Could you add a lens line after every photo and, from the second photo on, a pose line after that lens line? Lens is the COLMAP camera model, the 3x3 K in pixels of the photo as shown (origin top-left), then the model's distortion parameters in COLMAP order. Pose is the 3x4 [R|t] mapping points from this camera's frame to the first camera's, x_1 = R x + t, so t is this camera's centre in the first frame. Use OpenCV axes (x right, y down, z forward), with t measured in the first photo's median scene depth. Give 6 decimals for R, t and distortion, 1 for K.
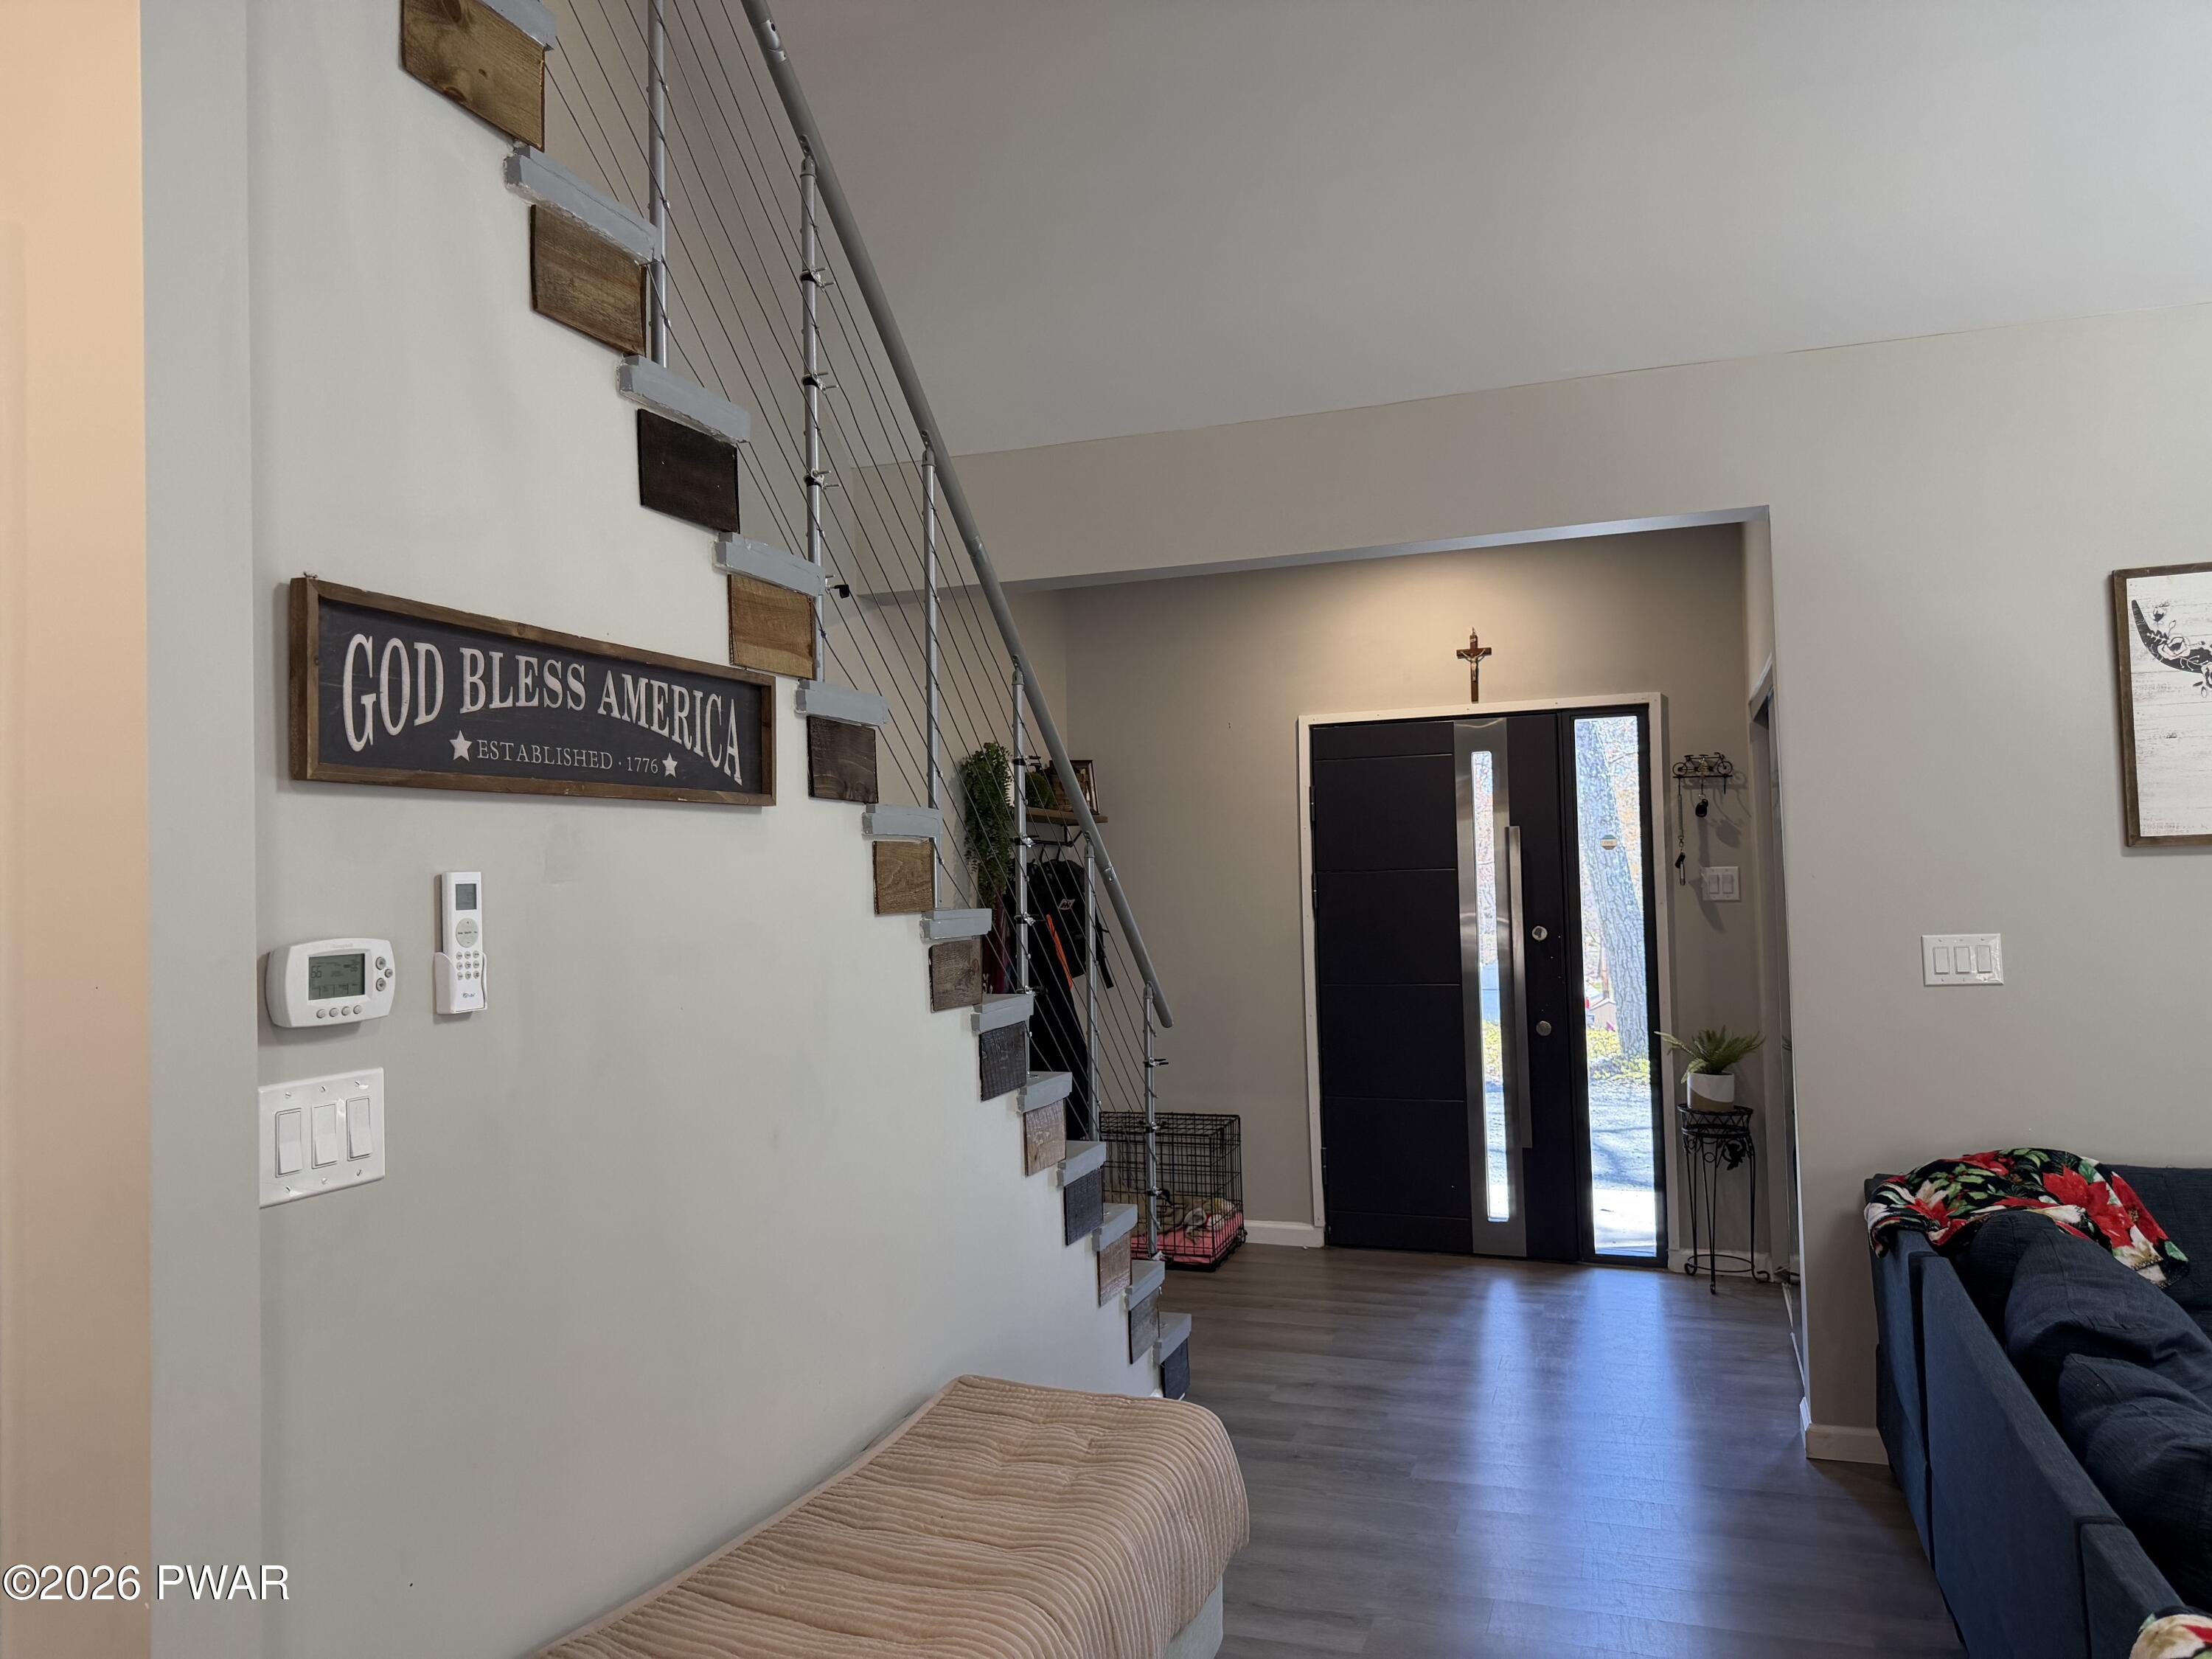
lens RADIAL K [[1559.2, 0, 1085.4], [0, 1559.2, 818.6], [0, 0, 1]] dist [0.028617, -0.022363]
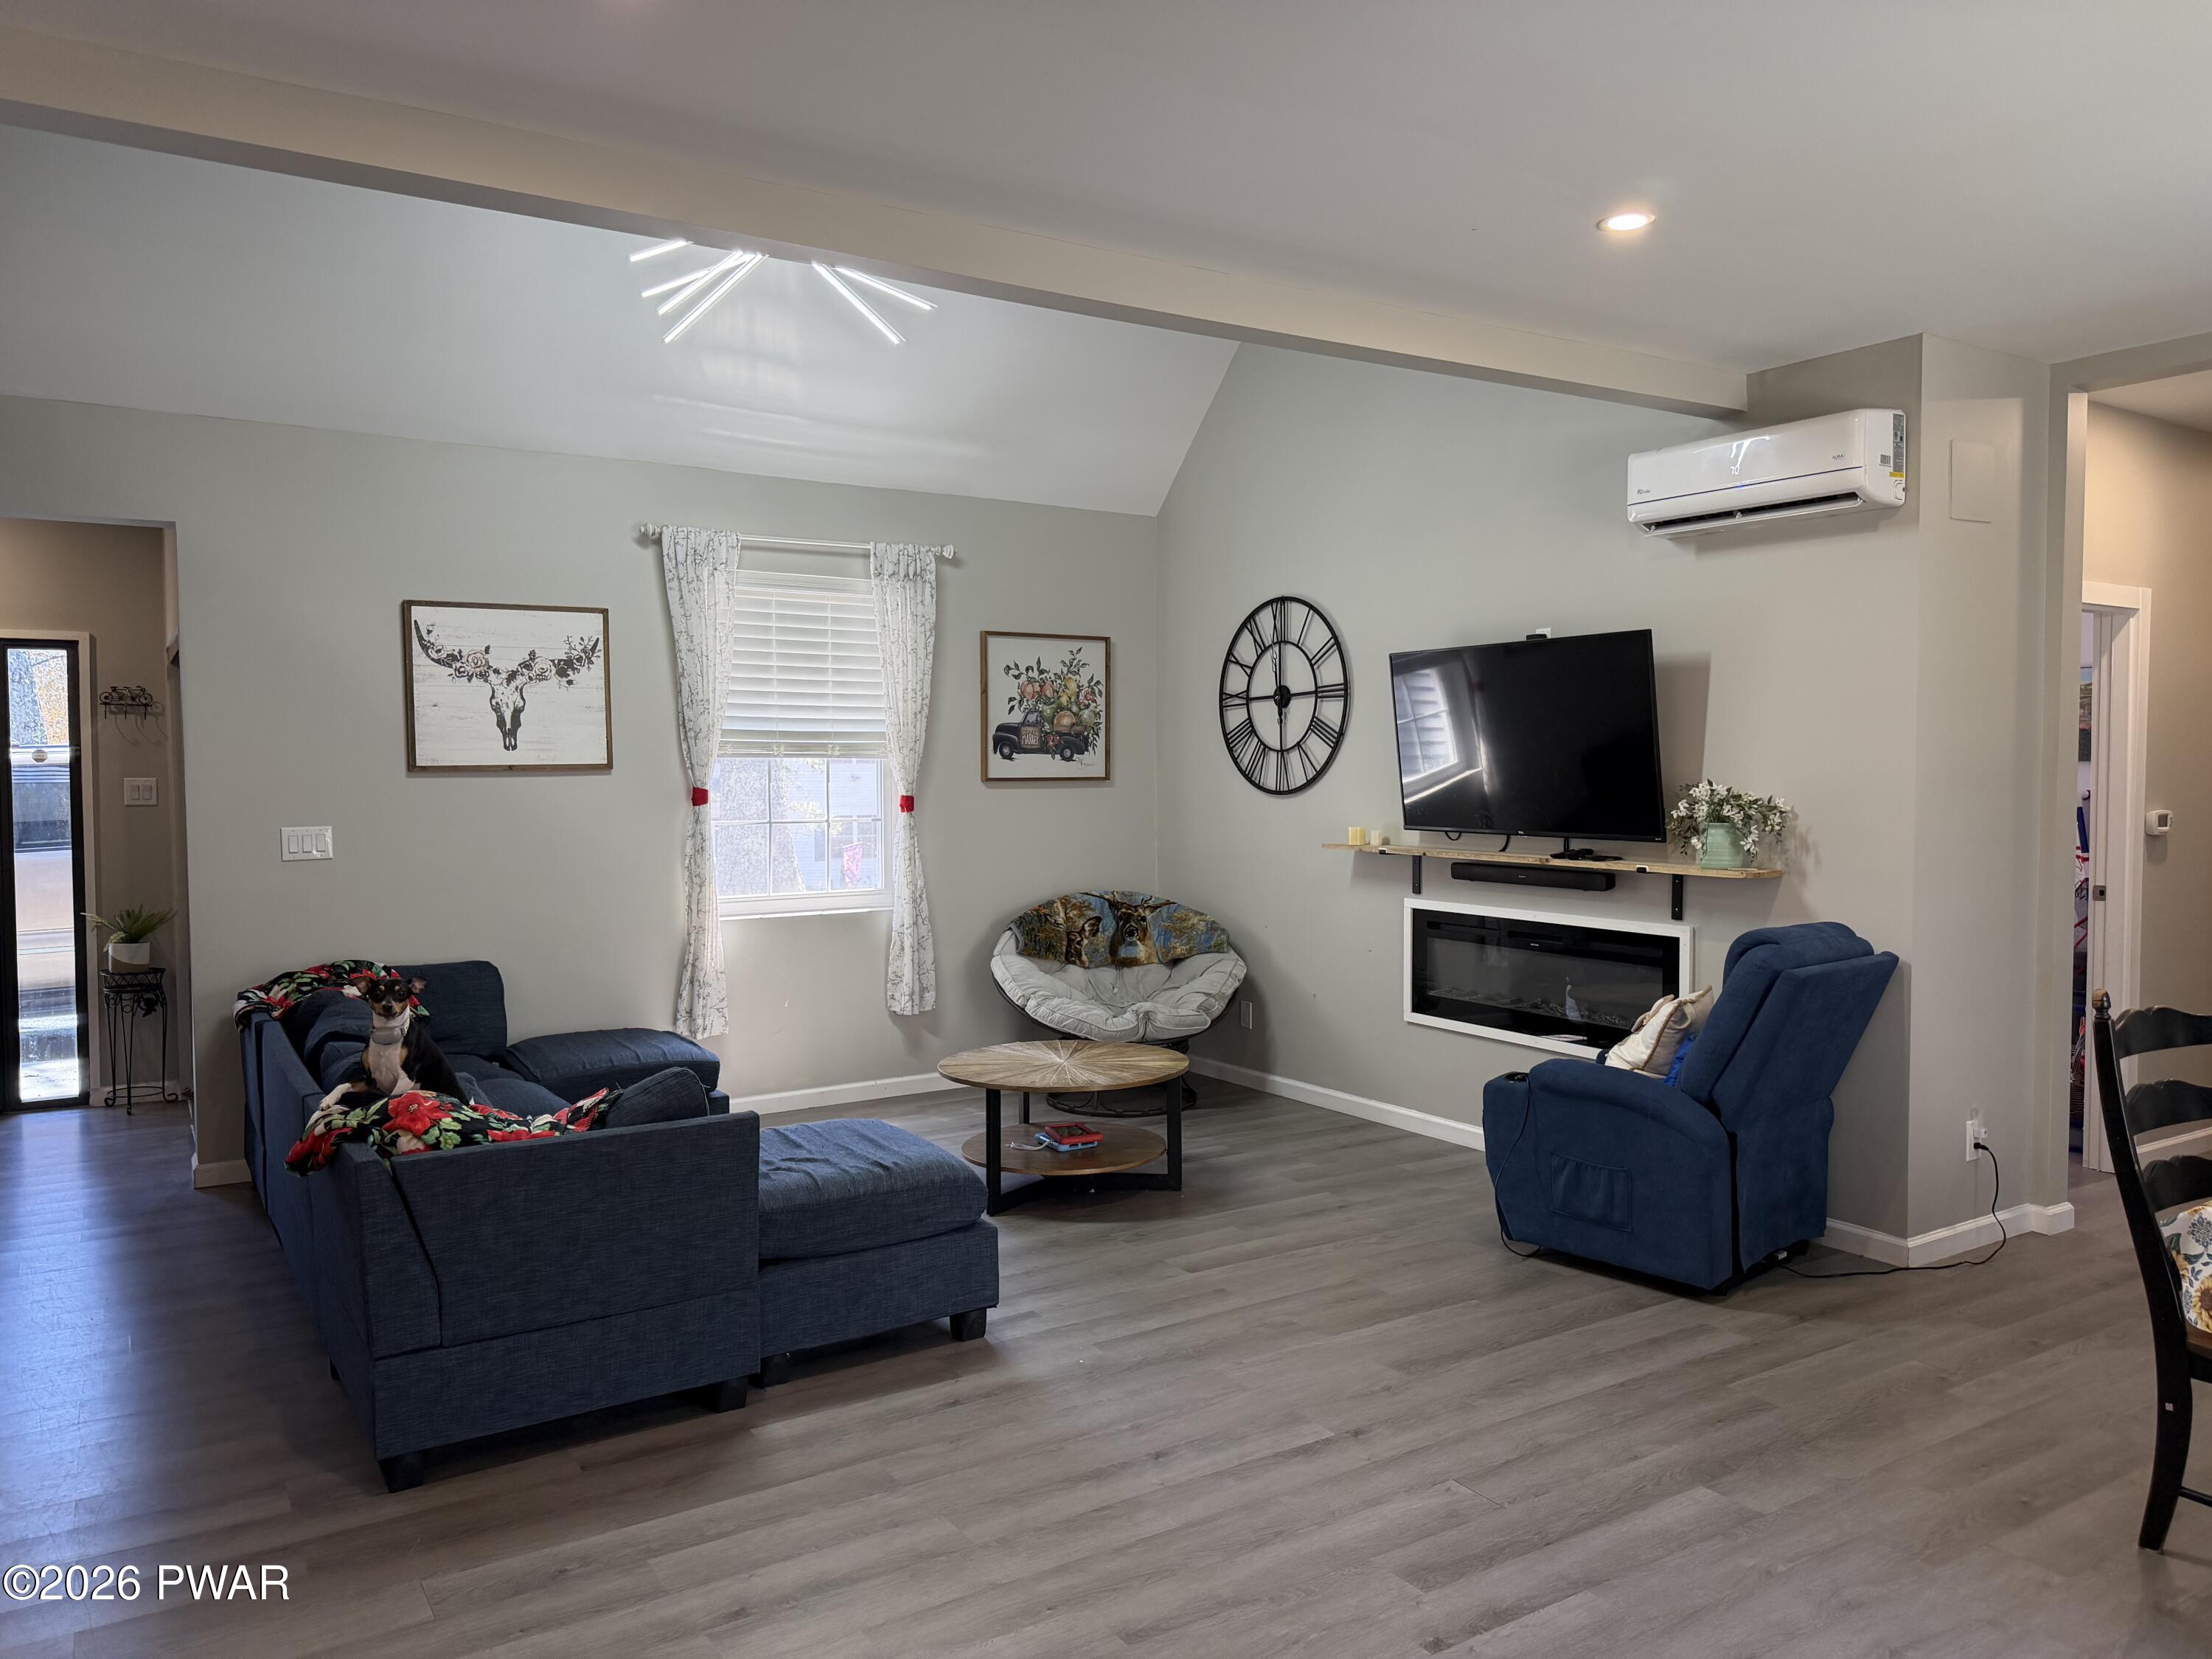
lens RADIAL K [[1559.2, 0, 1082.7], [0, 1559.2, 838.3], [0, 0, 1]] dist [0.028617, -0.022363]
pose [[0.608583, -0.013639, 0.793373, -0.191684], [-0.043513, 0.997774, 0.050530, -0.024939], [-0.792296, -0.065274, 0.606635, -0.520714]]
